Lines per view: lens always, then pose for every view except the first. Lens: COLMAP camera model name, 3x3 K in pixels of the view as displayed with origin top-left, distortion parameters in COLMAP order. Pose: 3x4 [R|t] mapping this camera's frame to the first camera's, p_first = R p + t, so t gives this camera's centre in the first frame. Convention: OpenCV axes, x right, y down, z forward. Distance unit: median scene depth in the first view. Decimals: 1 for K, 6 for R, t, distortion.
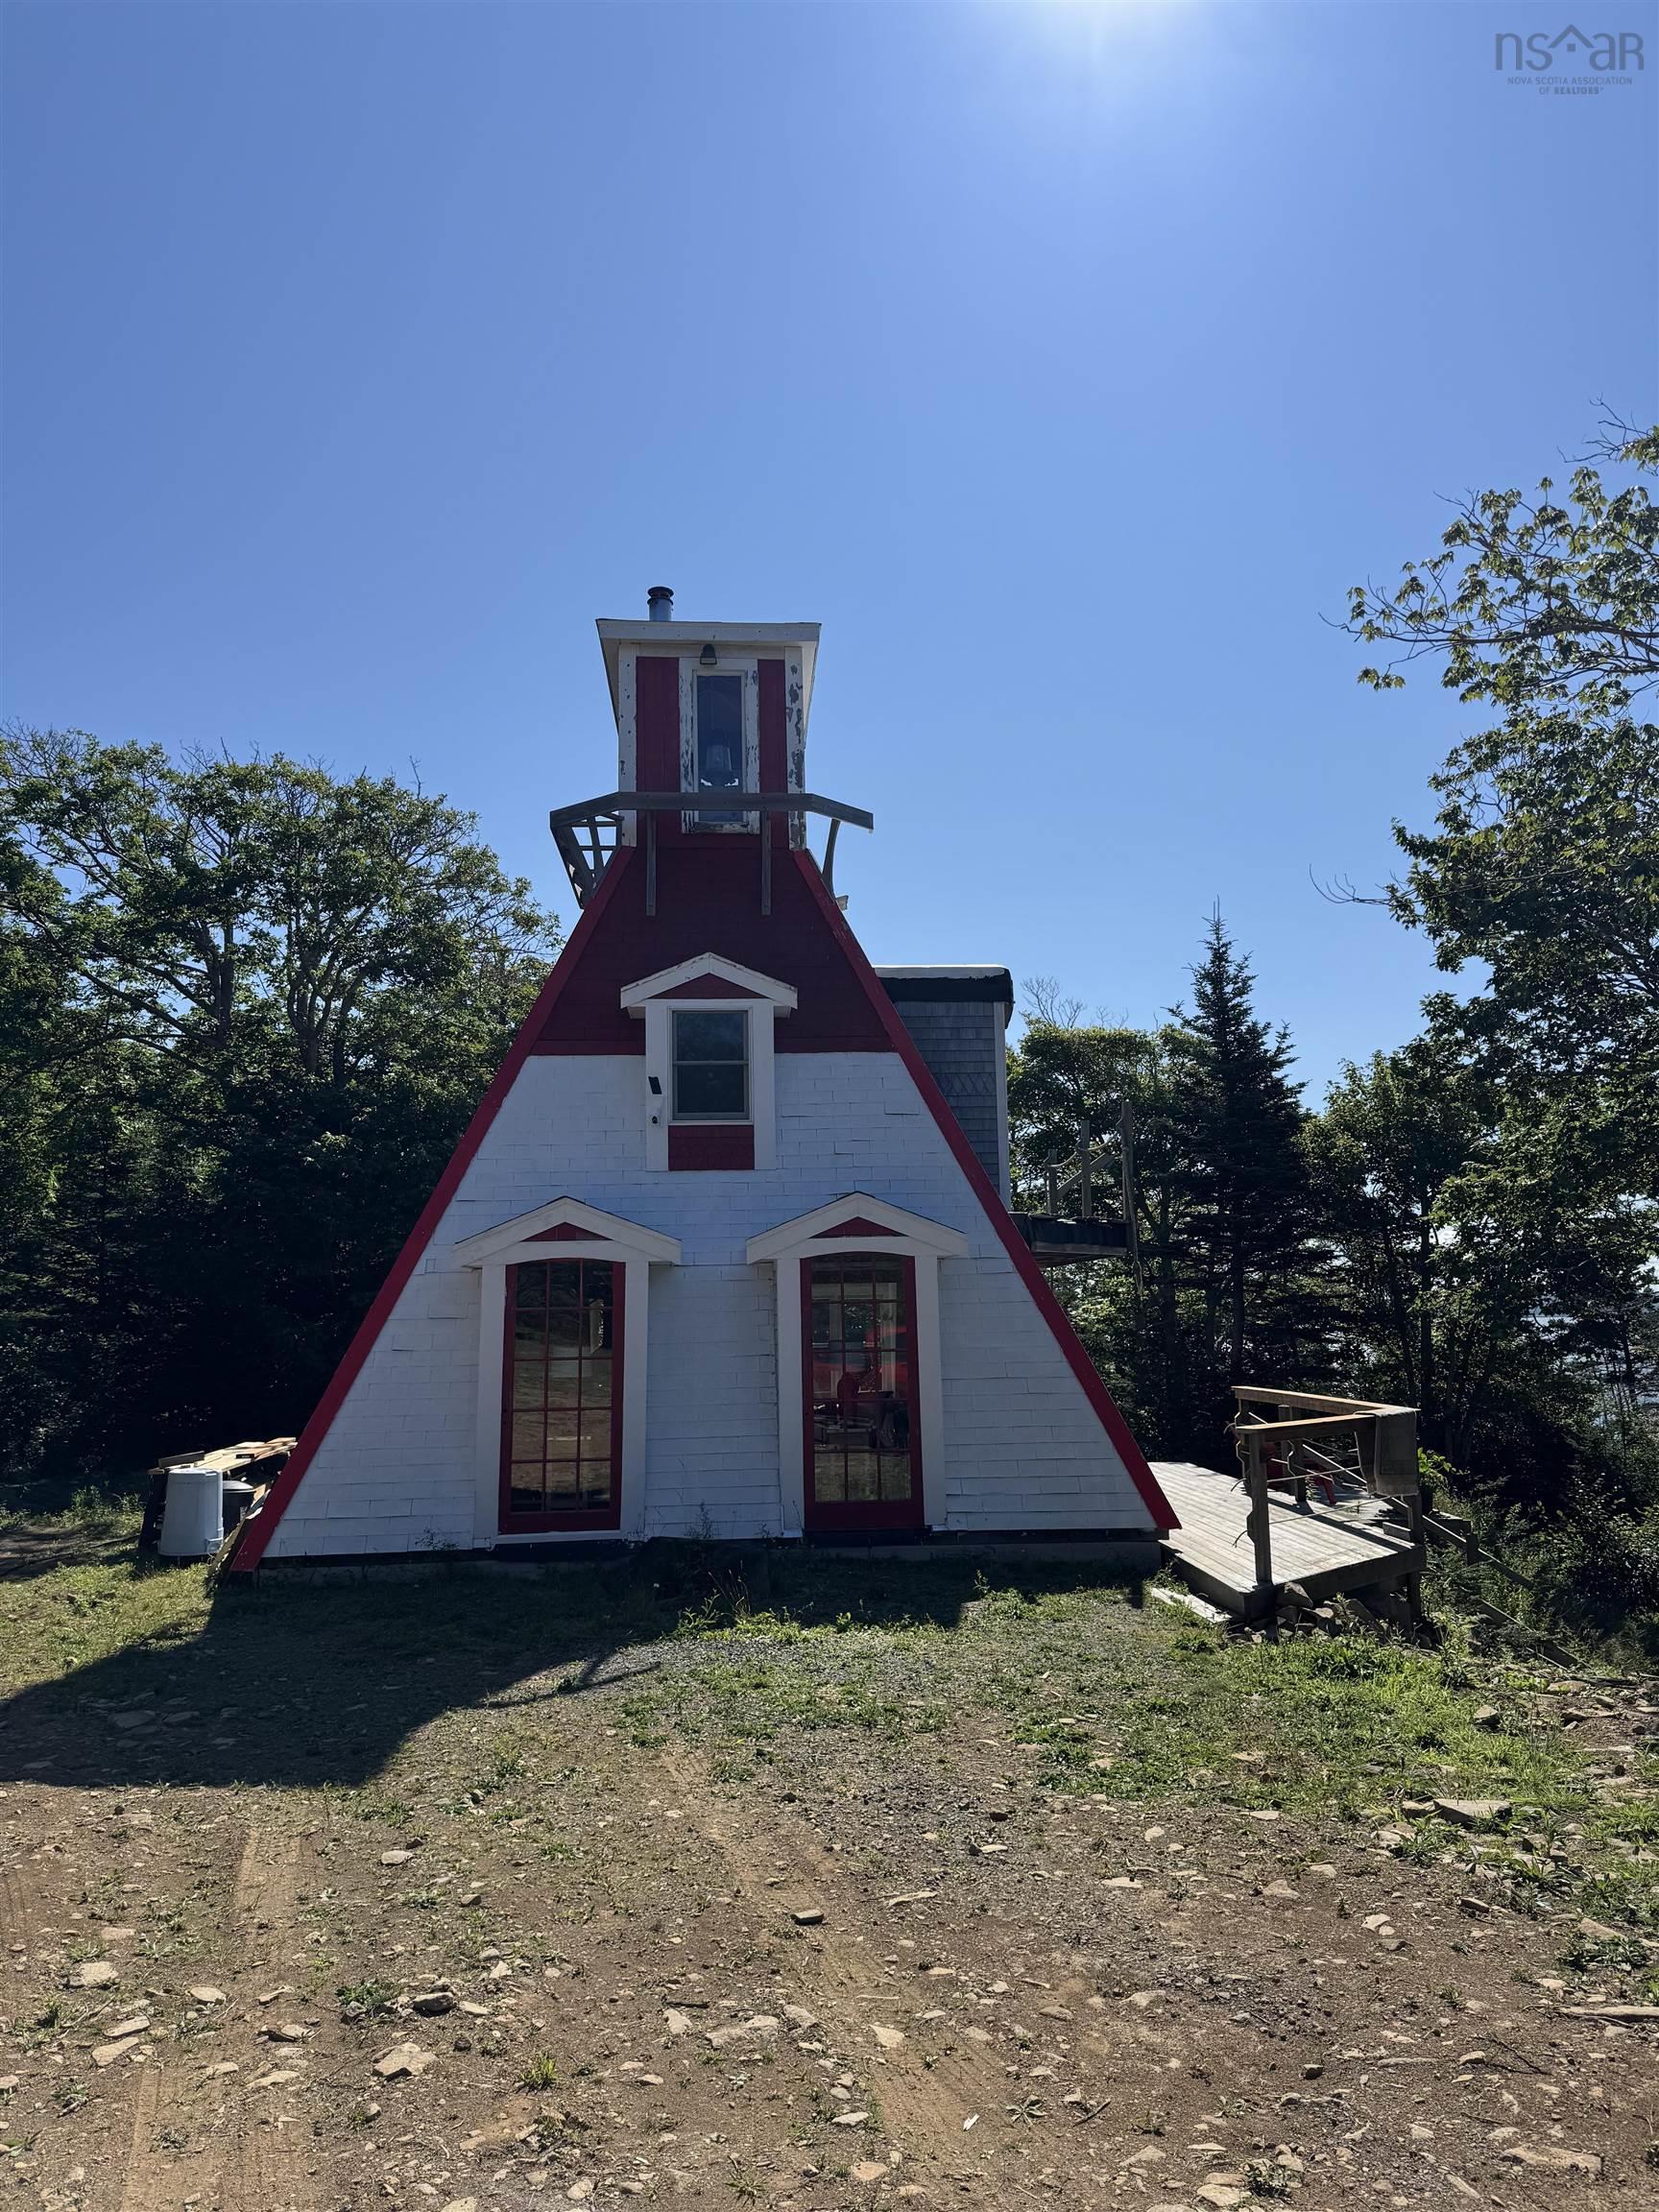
lens RADIAL K [[1547.5, 0, 827.0], [0, 1547.5, 1112.0], [0, 0, 1]] dist [0.079722, -0.128026]
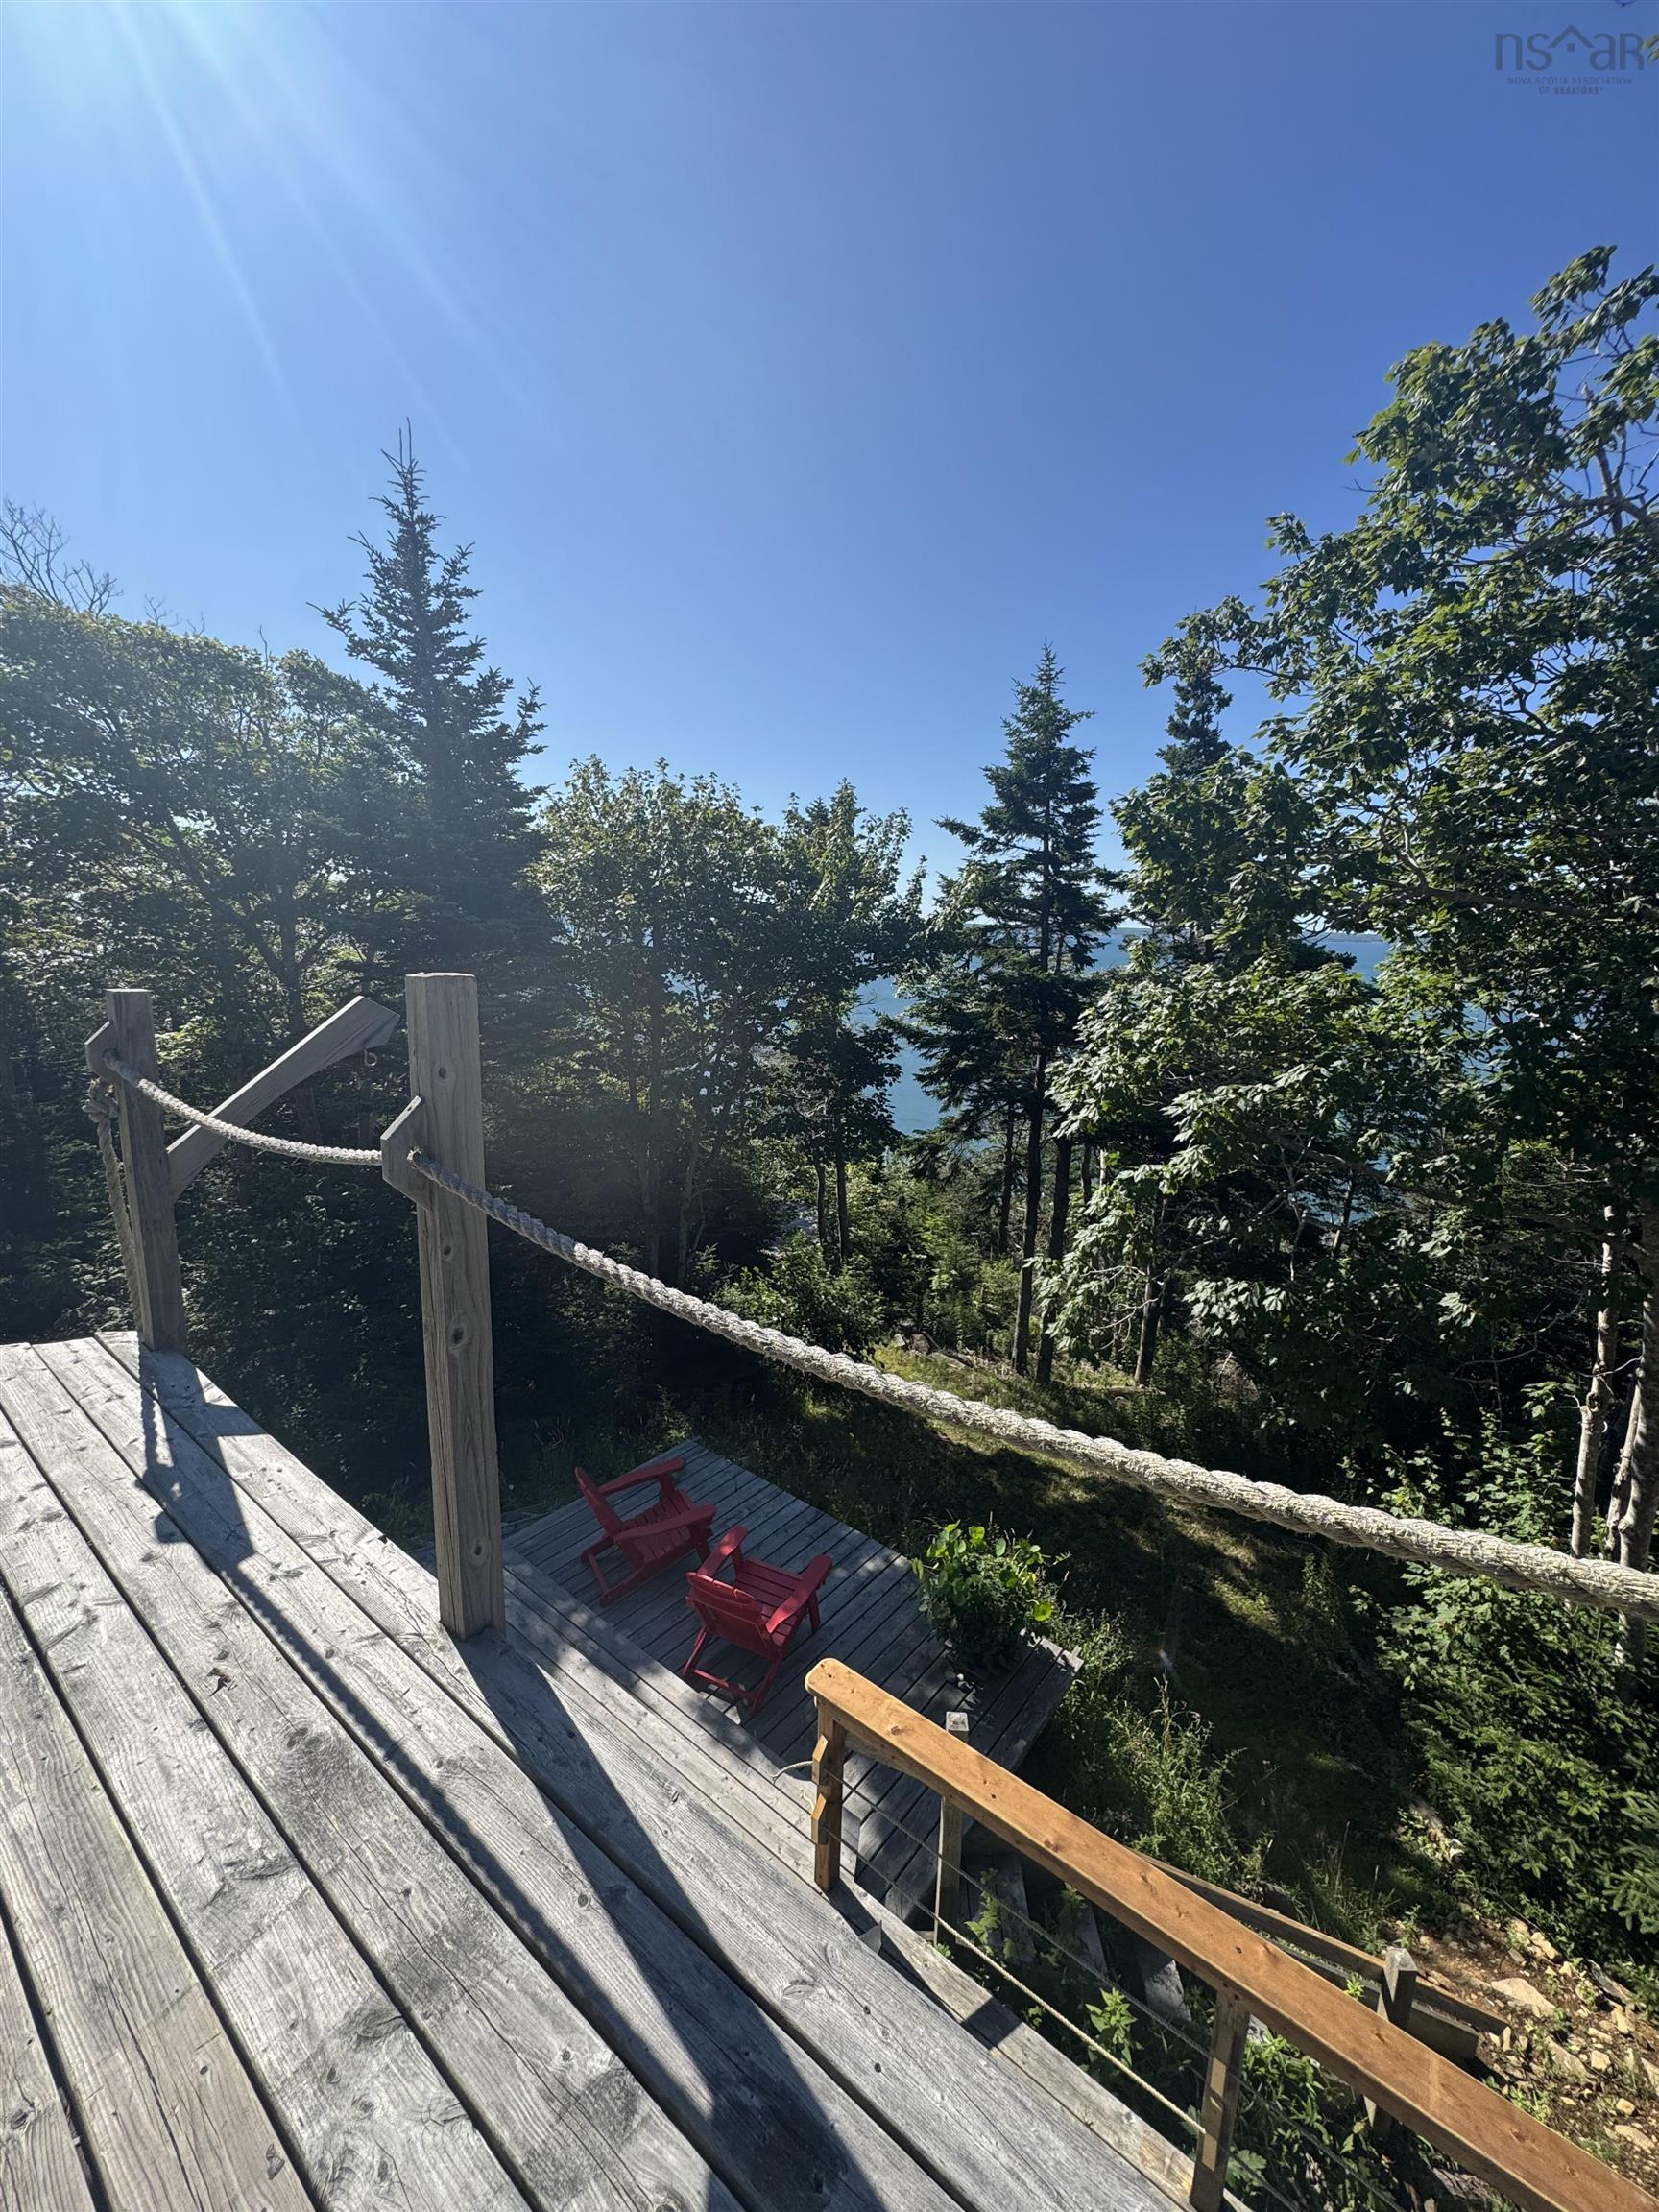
lens RADIAL K [[893.7, 0, 819.6], [0, 893.7, 1106.7], [0, 0, 1]] dist [0.019679, -0.014054]
pose [[0.670102, -0.118758, 0.732708, 0.080775], [-0.128987, 0.953469, 0.272505, -0.007739], [-0.730976, -0.277116, 0.623603, 0.616790]]
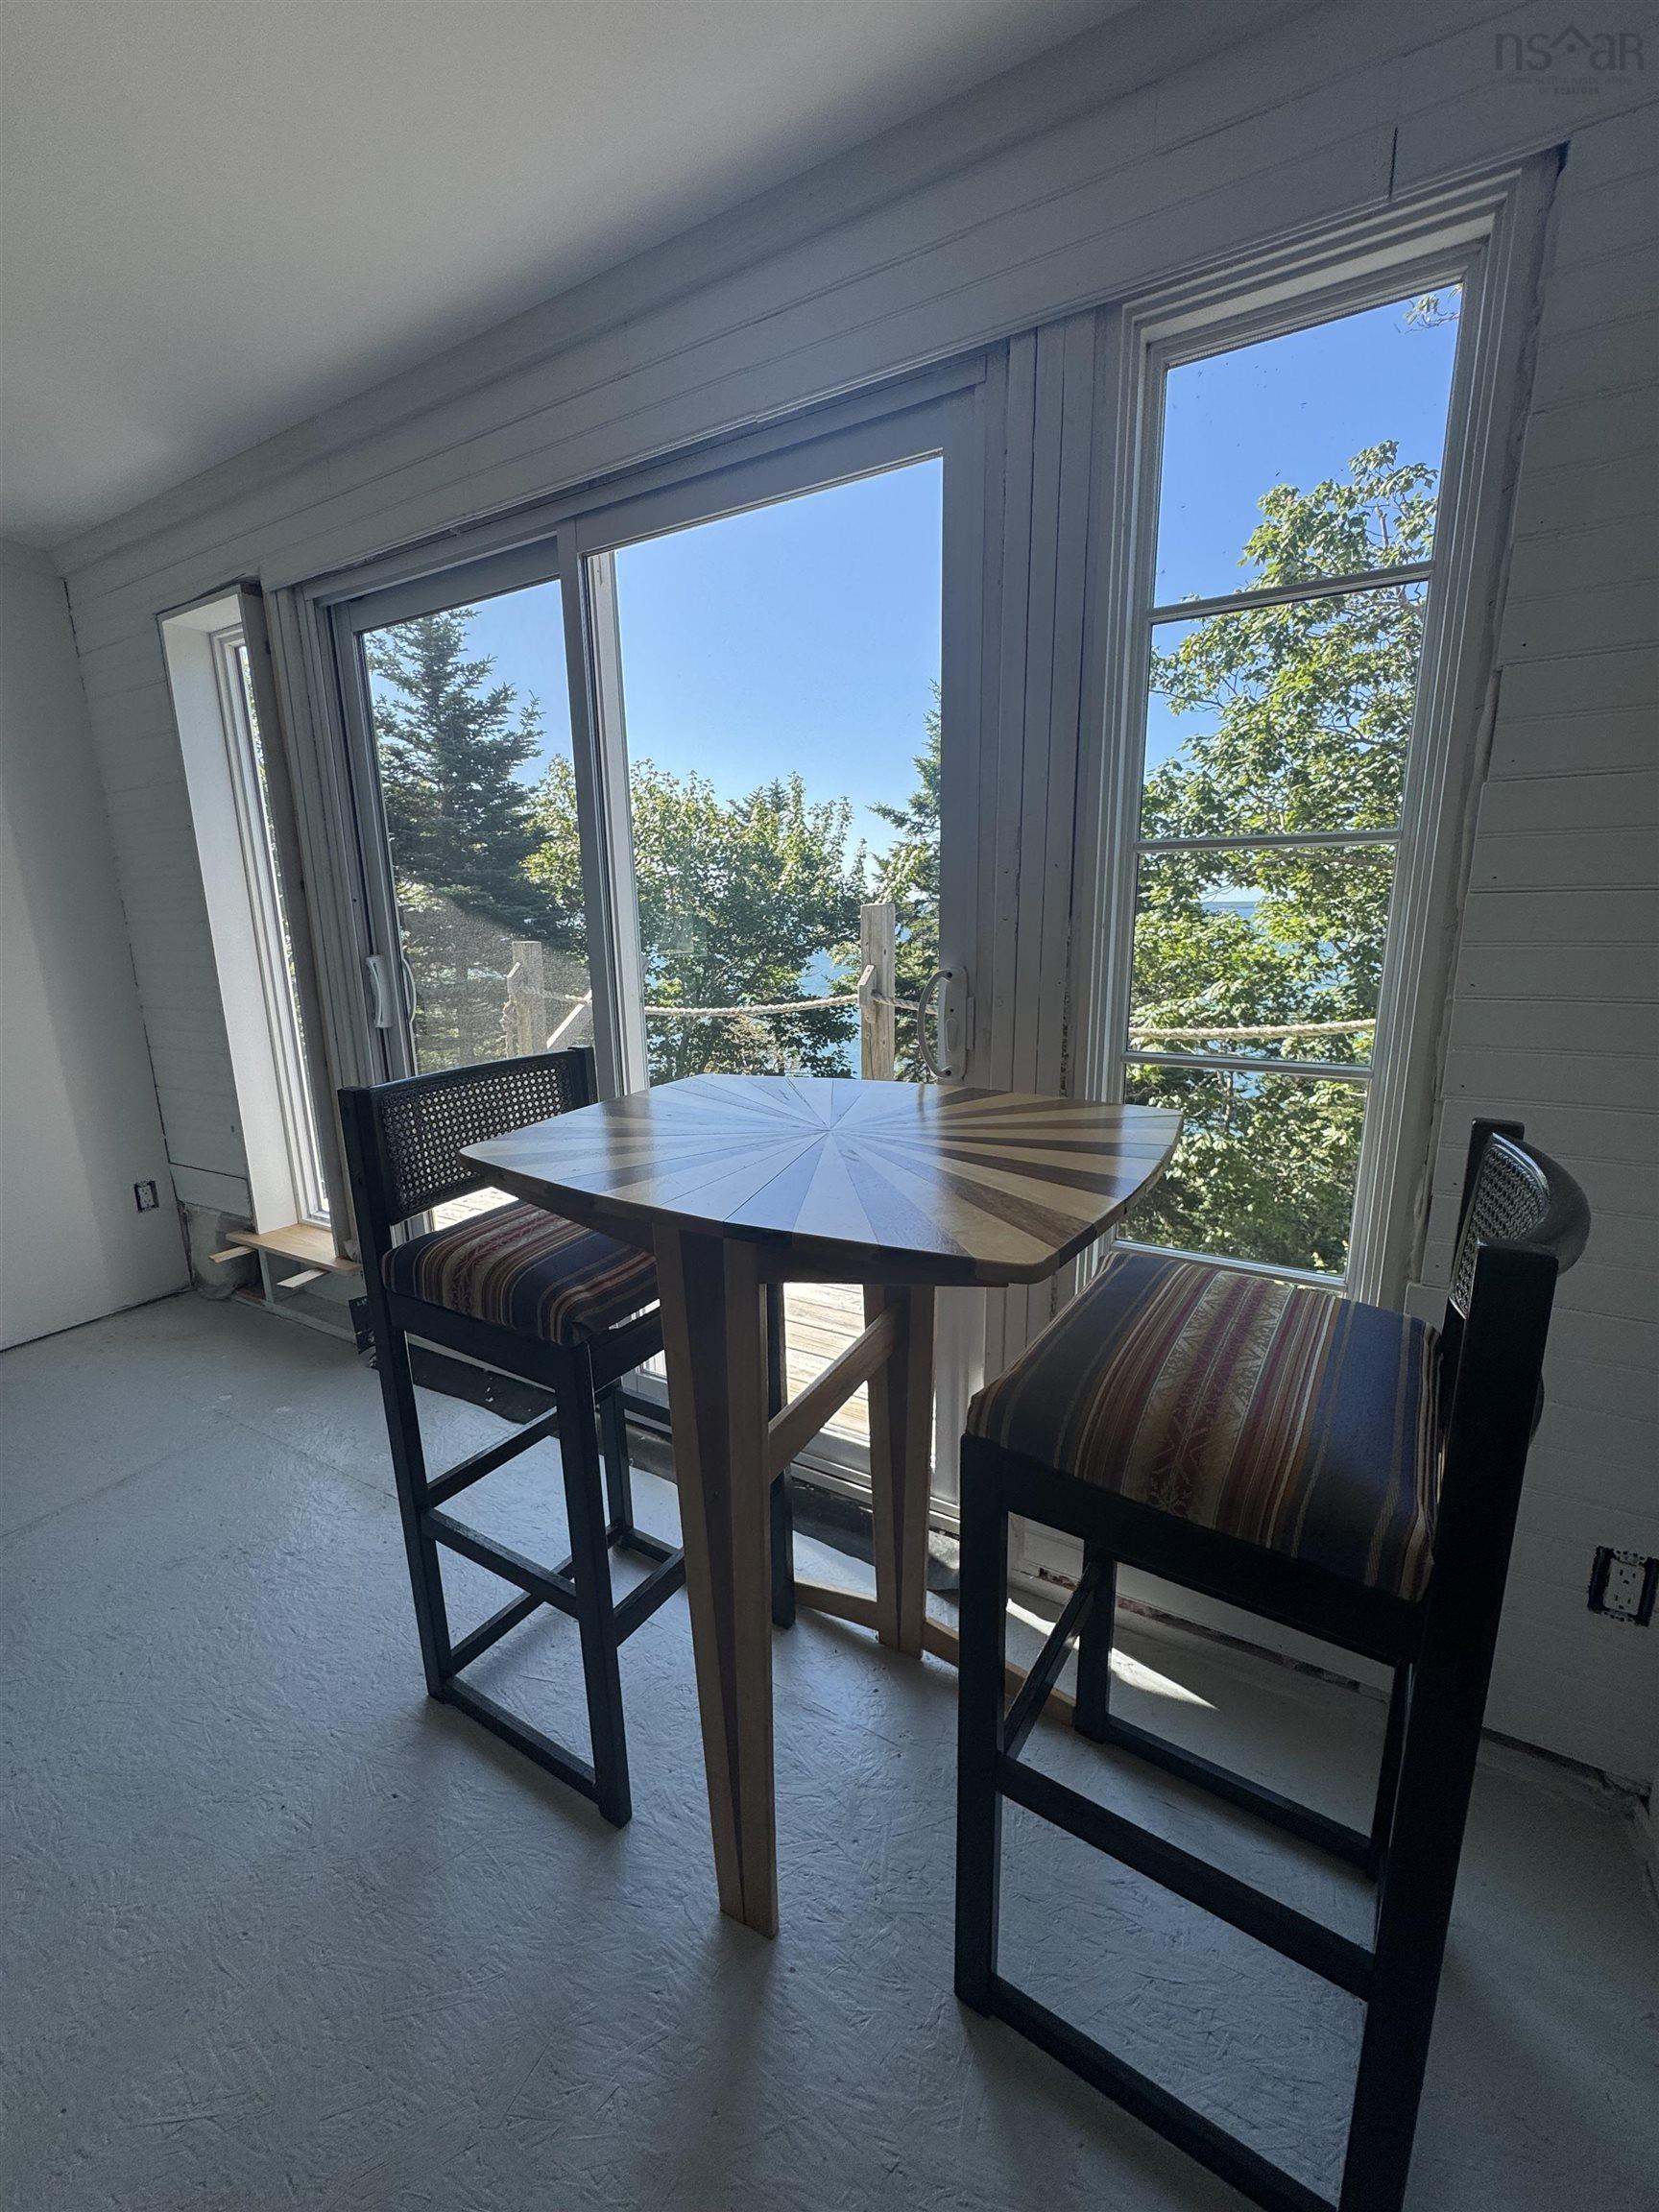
lens RADIAL K [[880.9, 0, 832.4], [0, 880.9, 1106.3], [0, 0, 1]] dist [-0.002942, 0.000579]
pose [[0.552275, -0.177321, 0.814586, 0.009023], [-0.101452, 0.955560, 0.276791, -0.003220], [-0.827466, -0.235506, 0.509742, 0.616453]]
